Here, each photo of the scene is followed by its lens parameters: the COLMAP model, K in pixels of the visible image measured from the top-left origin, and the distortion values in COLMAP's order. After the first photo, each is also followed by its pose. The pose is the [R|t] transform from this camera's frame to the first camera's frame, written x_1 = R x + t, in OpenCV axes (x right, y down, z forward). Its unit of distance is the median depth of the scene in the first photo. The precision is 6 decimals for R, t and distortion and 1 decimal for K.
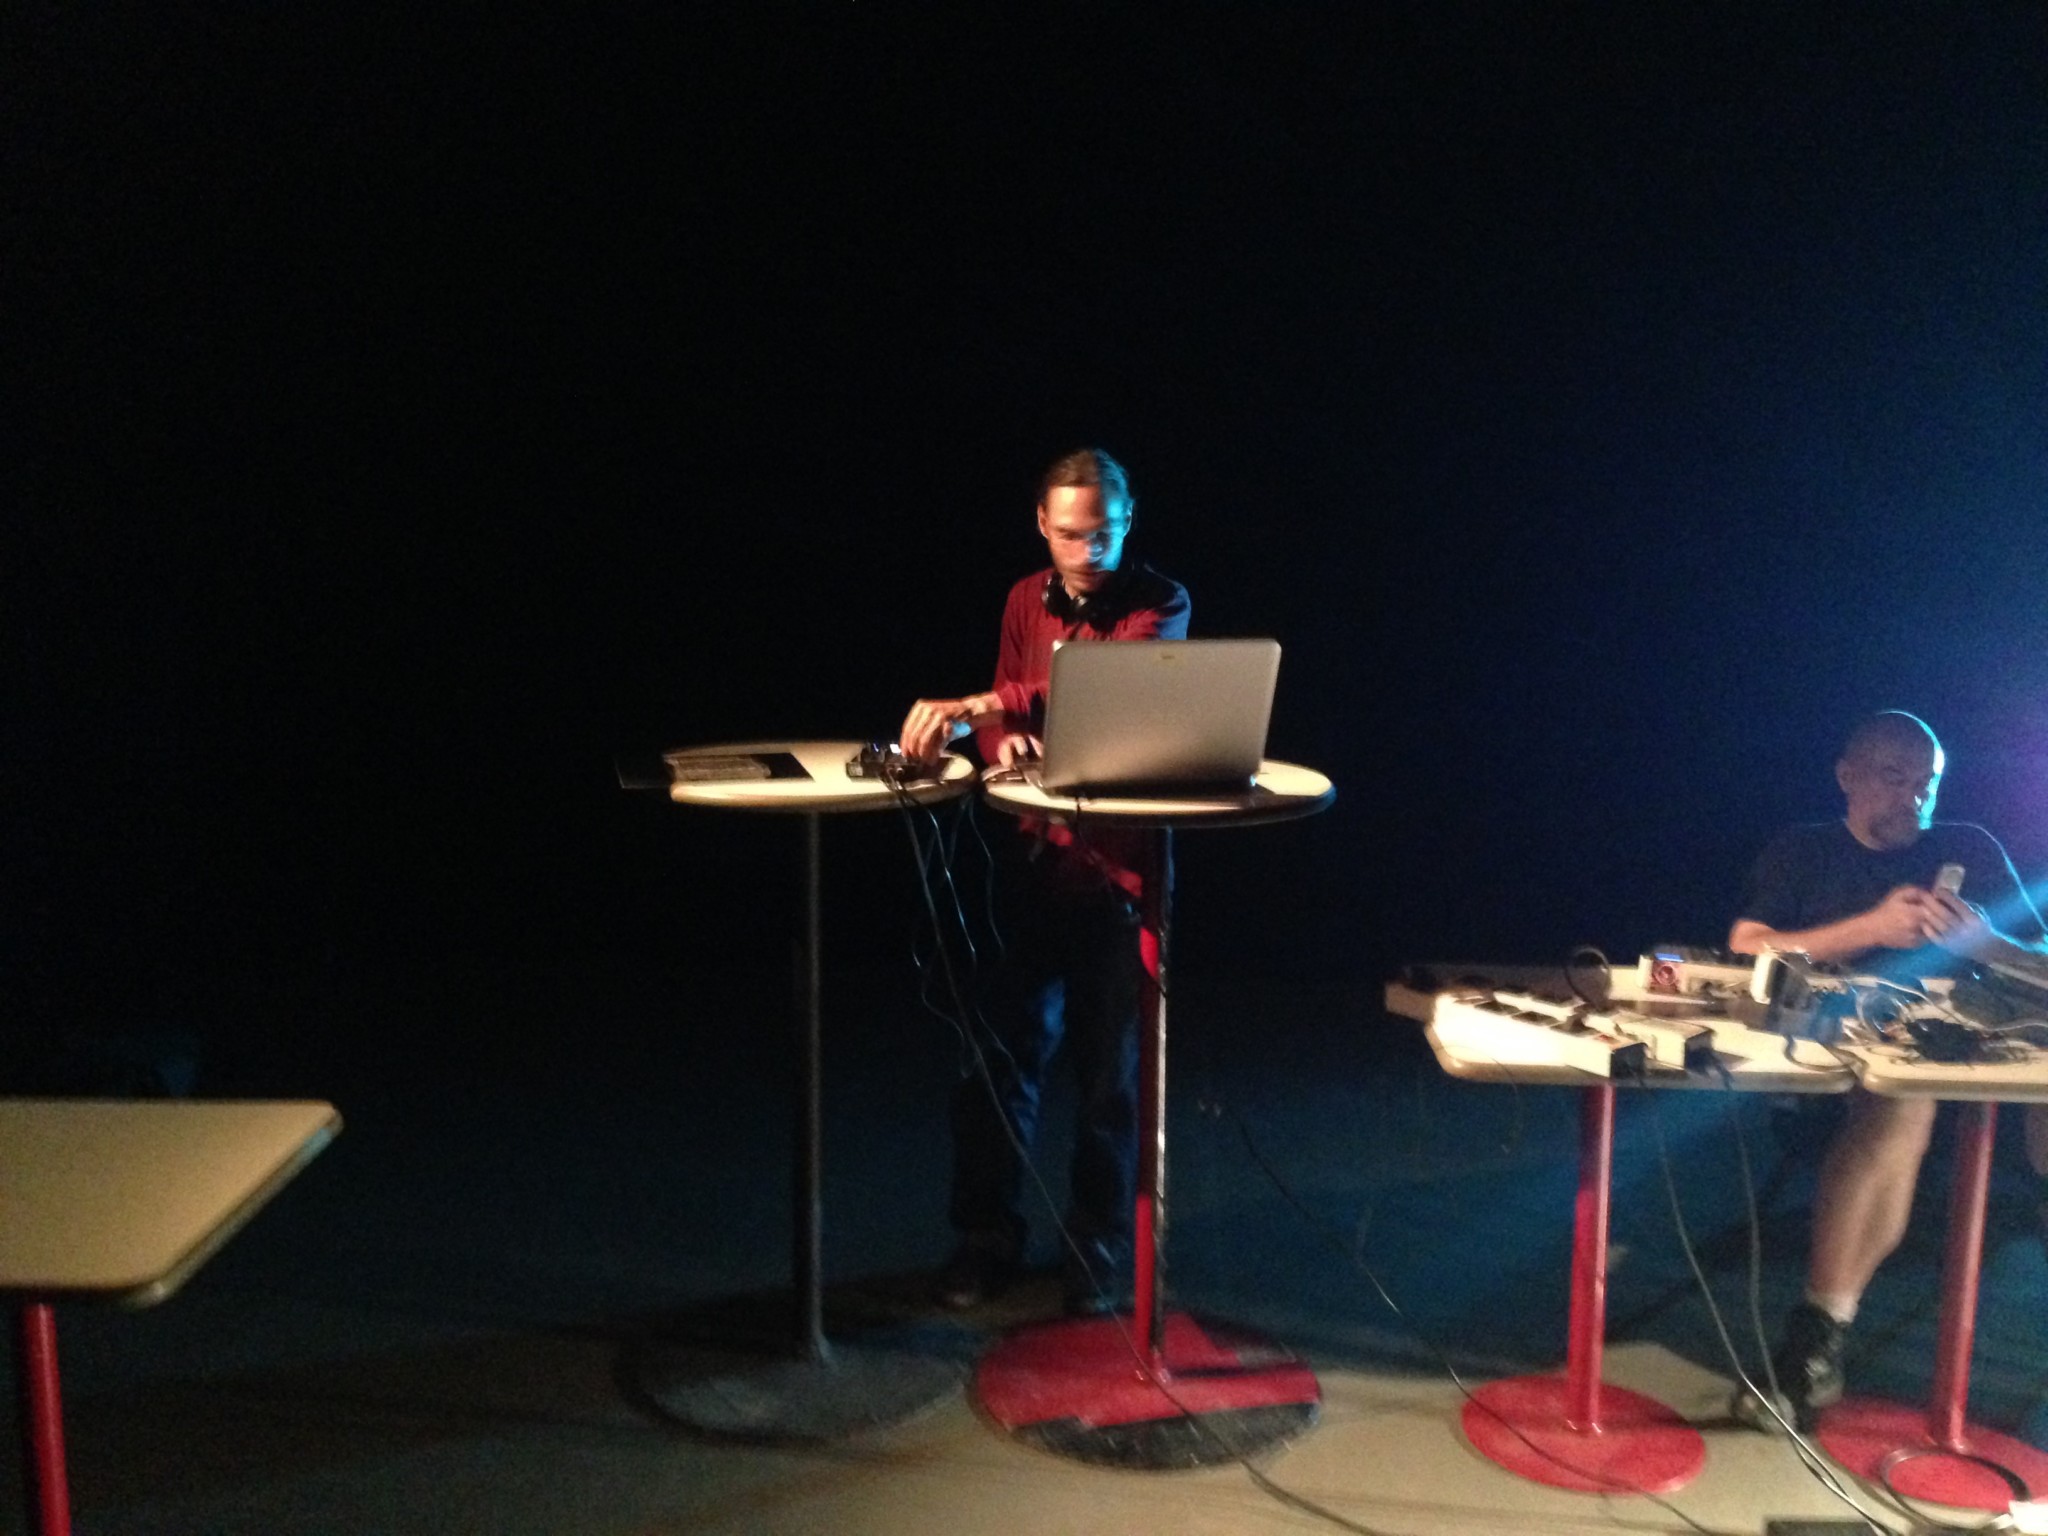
lens RADIAL K [[1904.8, 0, 1024.3], [0, 1904.8, 761.9], [0, 0, 1]] dist [0.074810, 0.000000]
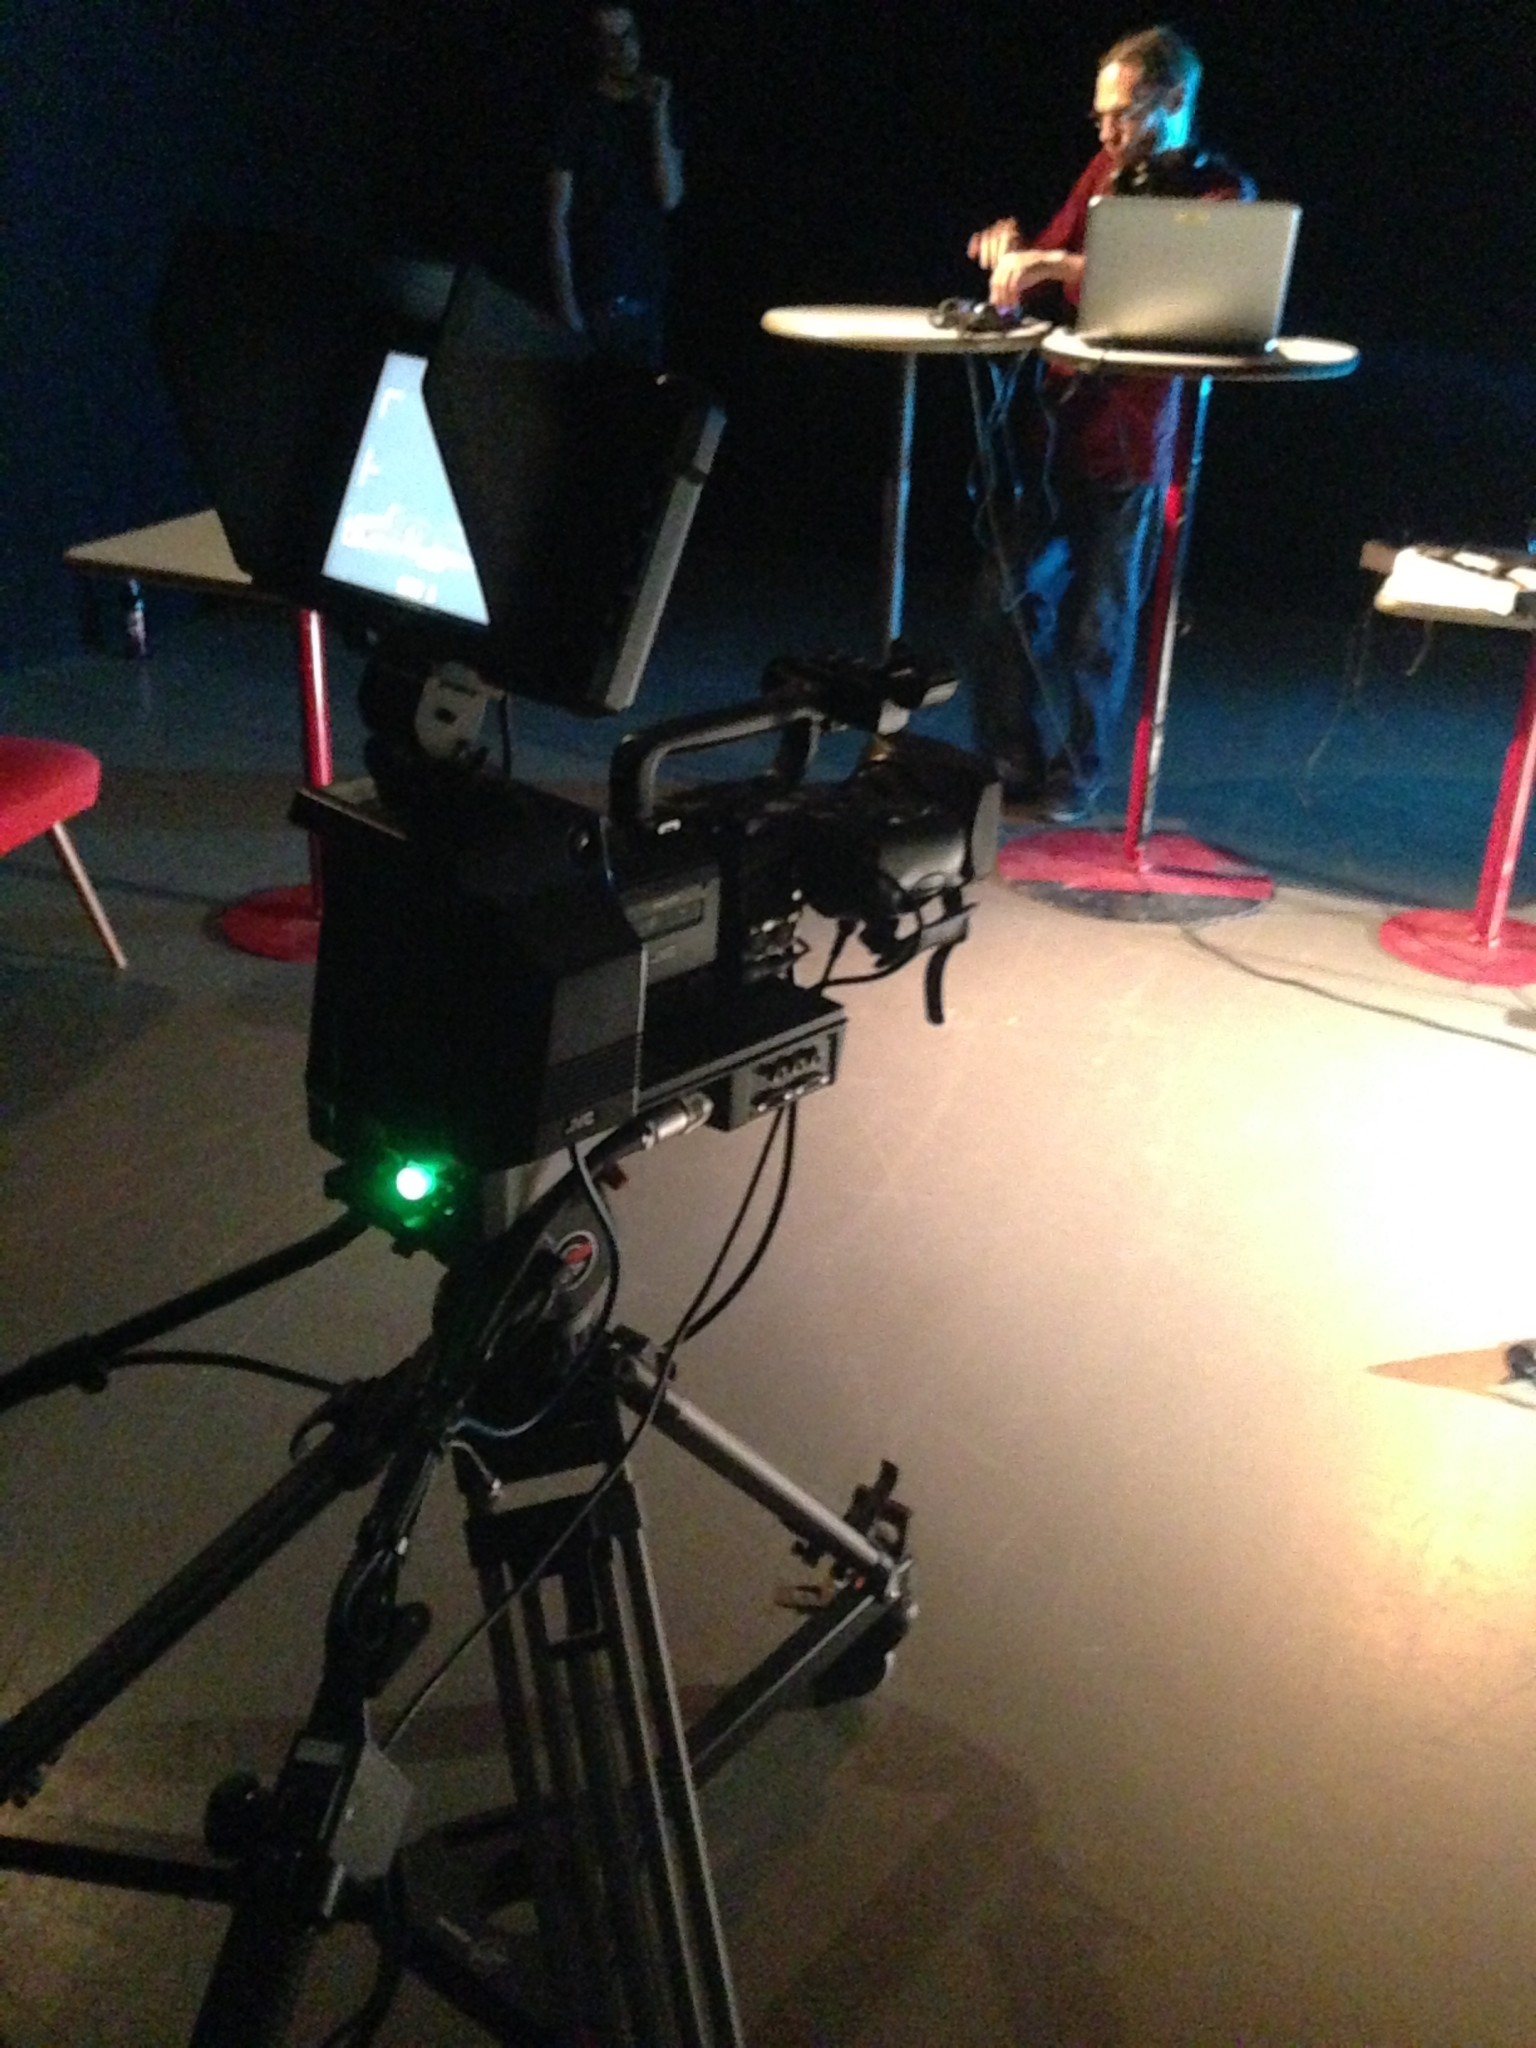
lens RADIAL K [[1904.8, 0, 776.7], [0, 1904.8, 1025.5], [0, 0, 1]] dist [0.074810, 0.000000]
pose [[0.948649, 0.156877, -0.274691, 0.218394], [-0.075569, 0.955611, 0.284776, 0.091080], [0.307172, -0.249394, 0.918394, -0.251402]]
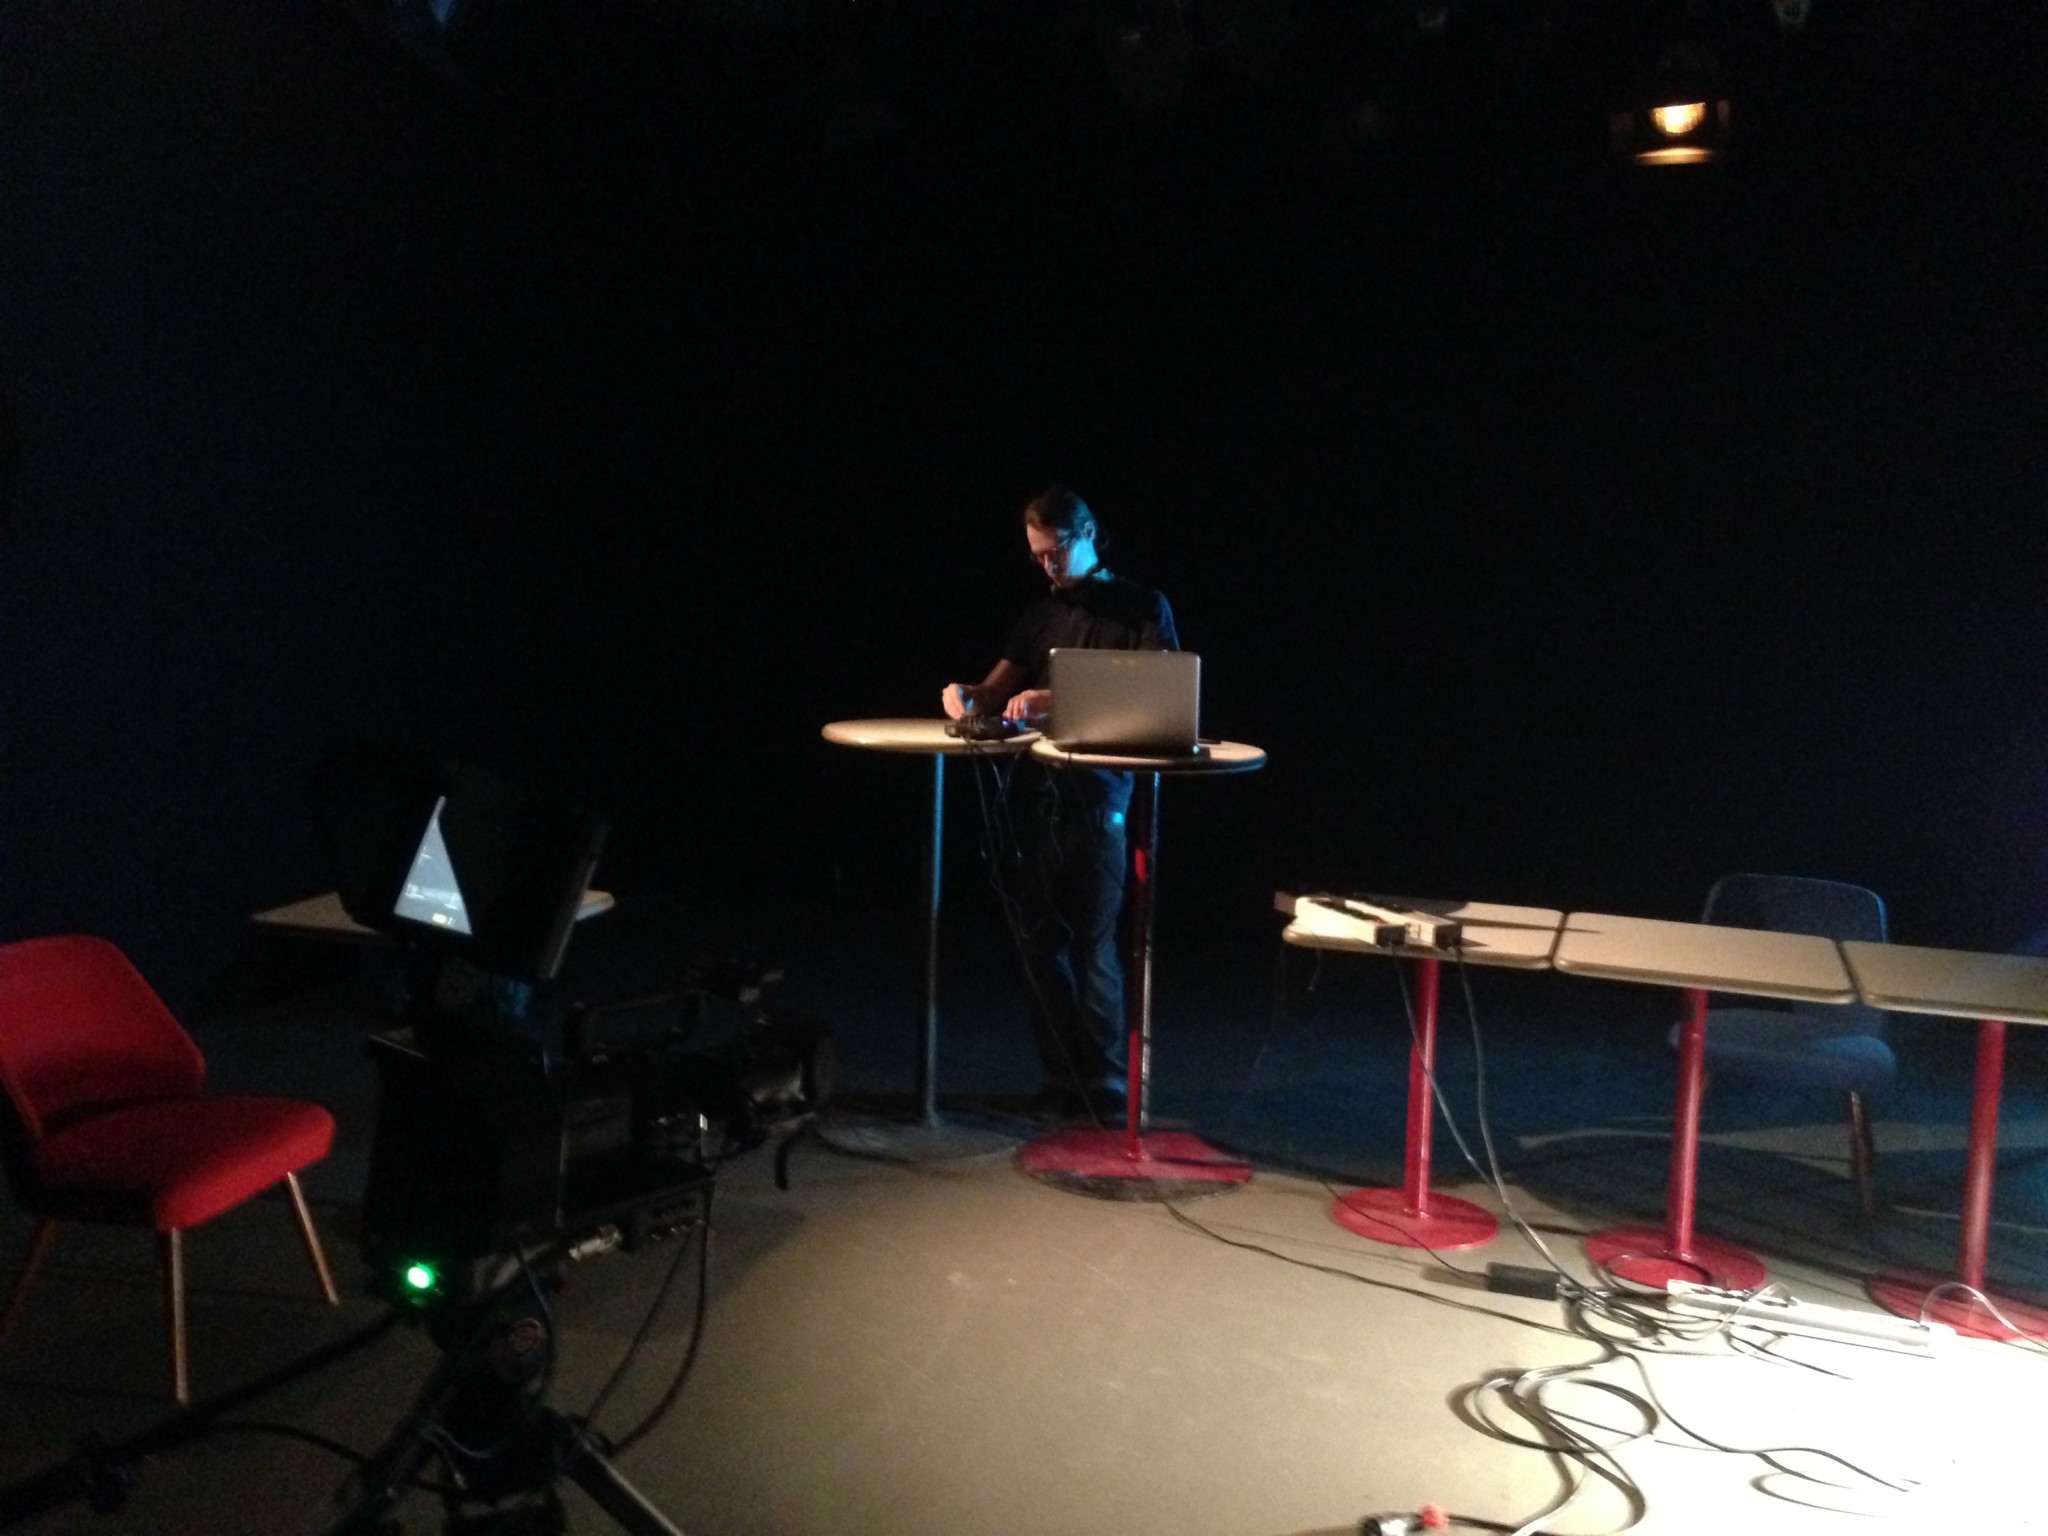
lens RADIAL K [[1904.8, 0, 1025.1], [0, 1904.8, 757.9], [0, 0, 1]] dist [0.074810, 0.000000]
pose [[0.960472, 0.050727, -0.273715, 0.400327], [-0.062472, 0.997455, -0.034362, 0.076422], [0.271276, 0.050103, 0.961197, -0.486360]]
